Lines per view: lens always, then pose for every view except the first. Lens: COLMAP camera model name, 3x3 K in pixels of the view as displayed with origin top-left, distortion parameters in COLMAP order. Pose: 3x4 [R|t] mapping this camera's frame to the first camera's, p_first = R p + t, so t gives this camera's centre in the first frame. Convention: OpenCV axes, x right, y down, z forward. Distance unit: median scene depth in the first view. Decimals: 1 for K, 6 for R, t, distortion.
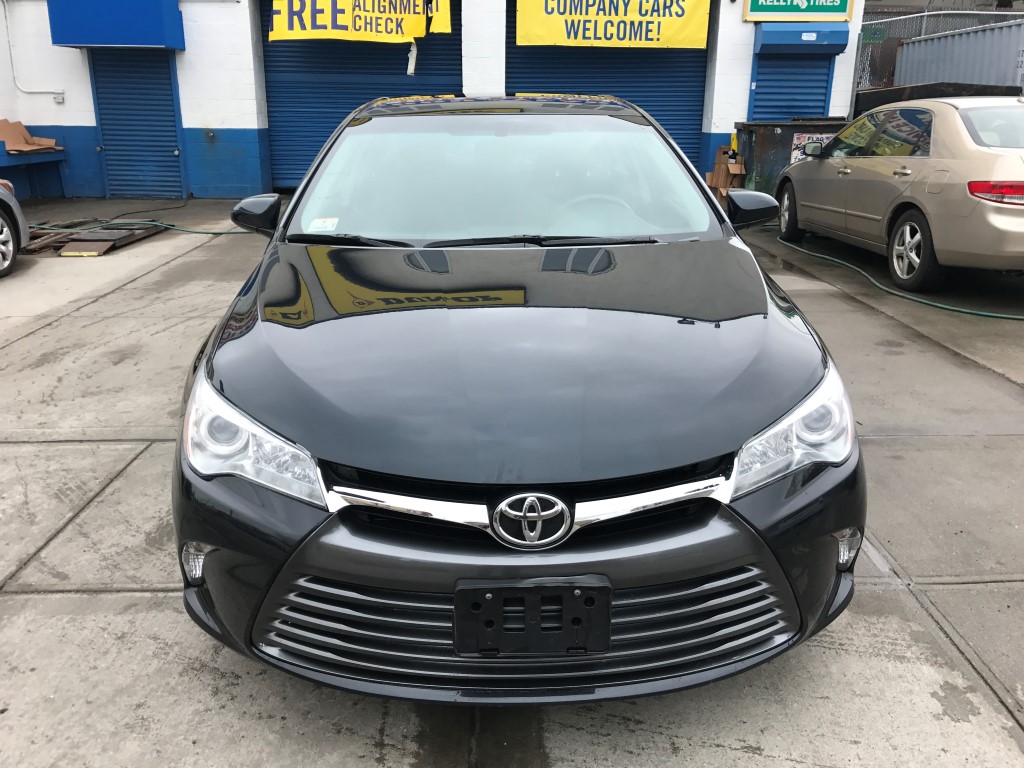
lens RADIAL K [[849.3, 0, 494.9], [0, 849.3, 376.0], [0, 0, 1]] dist [0.007565, 0.004465]
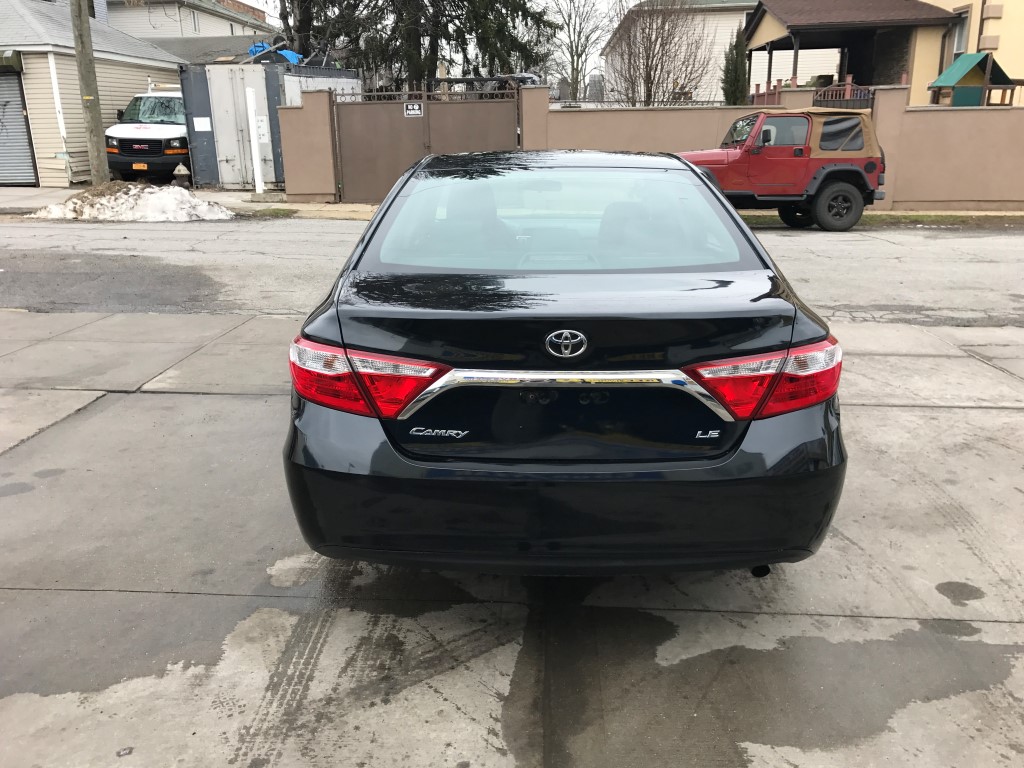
lens RADIAL K [[849.3, 0, 494.9], [0, 849.3, 376.0], [0, 0, 1]] dist [0.007565, 0.004465]
pose [[-0.998633, 0.004064, 0.052110, 0.012401], [0.032388, 0.830607, 0.555917, -0.598660], [-0.041024, 0.556845, -0.829603, 1.763757]]
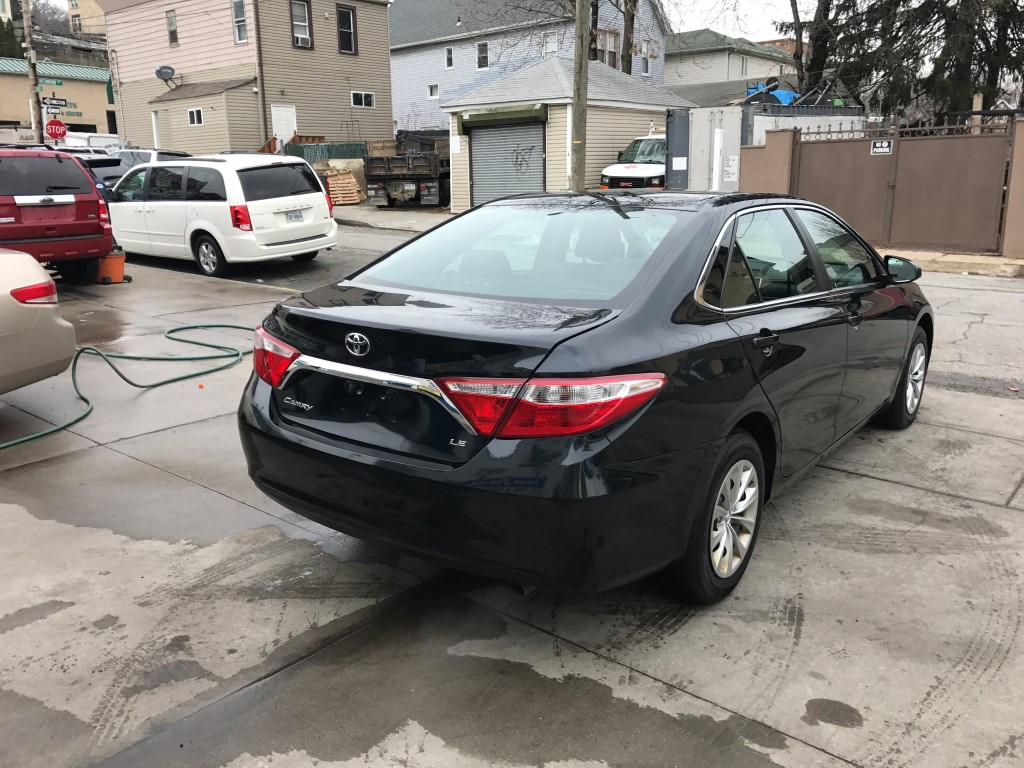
lens RADIAL K [[849.3, 0, 494.9], [0, 849.3, 376.0], [0, 0, 1]] dist [0.007565, 0.004465]
pose [[-0.775647, -0.133594, 0.616867, -0.456237], [0.203836, 0.871952, 0.445141, -0.566589], [-0.597346, 0.471012, -0.649096, 1.684048]]
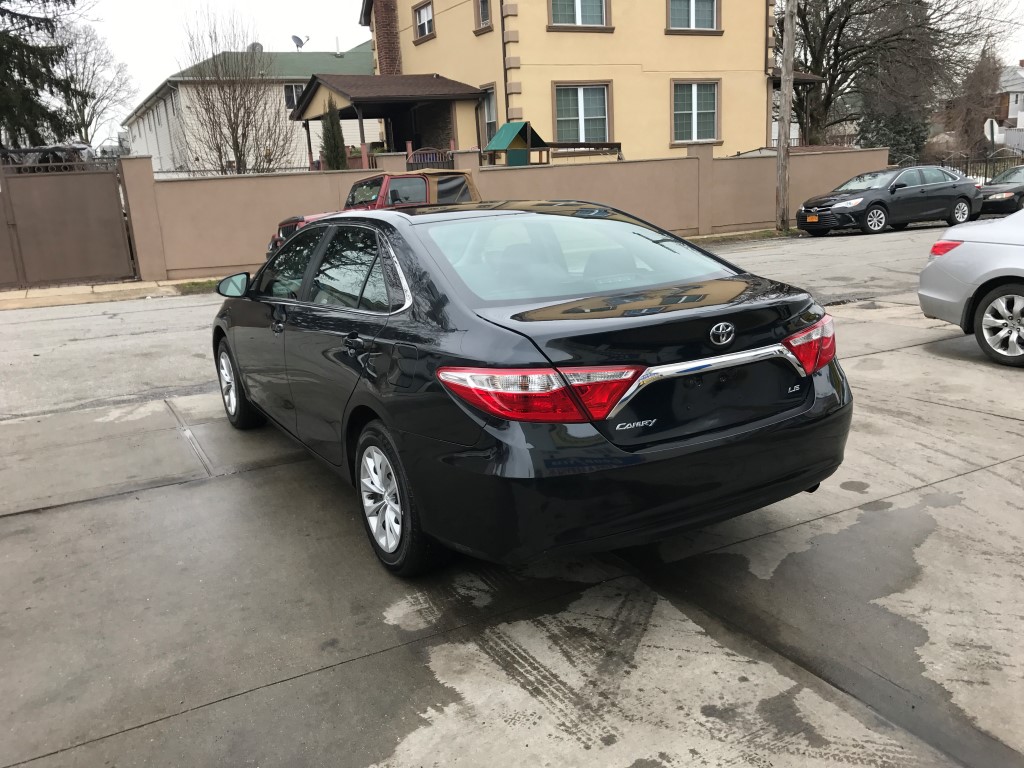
lens RADIAL K [[849.3, 0, 494.9], [0, 849.3, 376.0], [0, 0, 1]] dist [0.007565, 0.004465]
pose [[-0.874755, 0.162257, -0.456592, 0.442523], [-0.087080, 0.874293, 0.477524, -0.599521], [0.476677, 0.457476, -0.750663, 1.752471]]
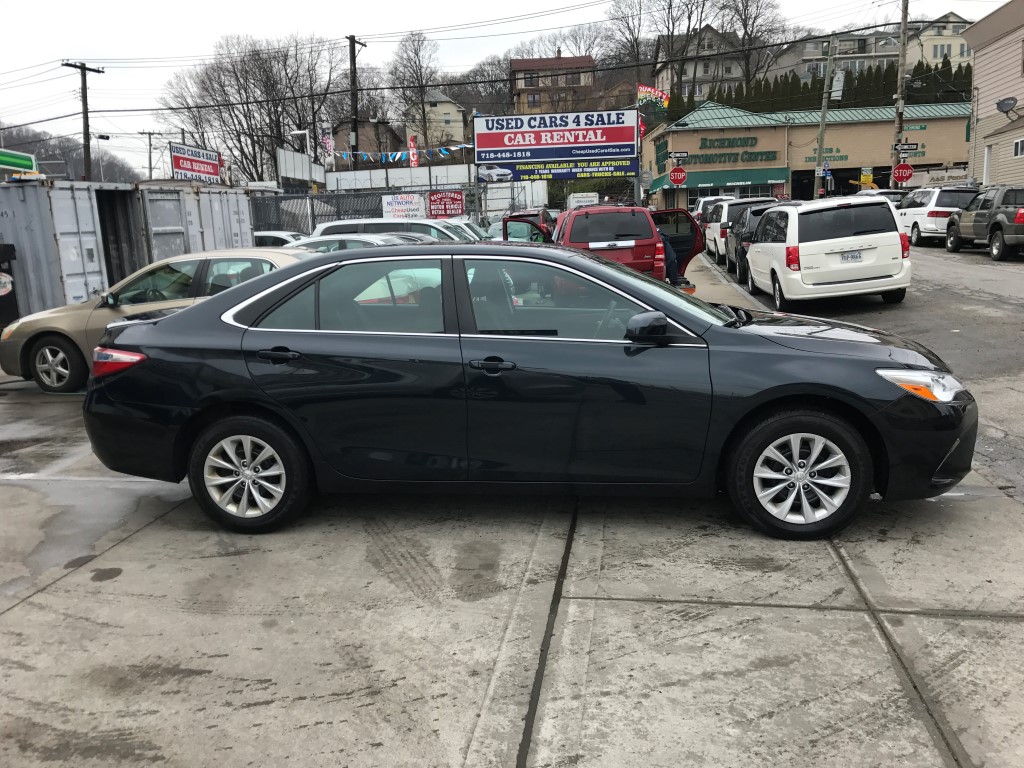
lens RADIAL K [[849.3, 0, 494.9], [0, 849.3, 376.0], [0, 0, 1]] dist [0.007565, 0.004465]
pose [[0.154112, -0.164296, 0.974298, -1.079429], [0.335722, 0.936118, 0.104754, -0.229949], [-0.929268, 0.310949, 0.199425, 0.676538]]
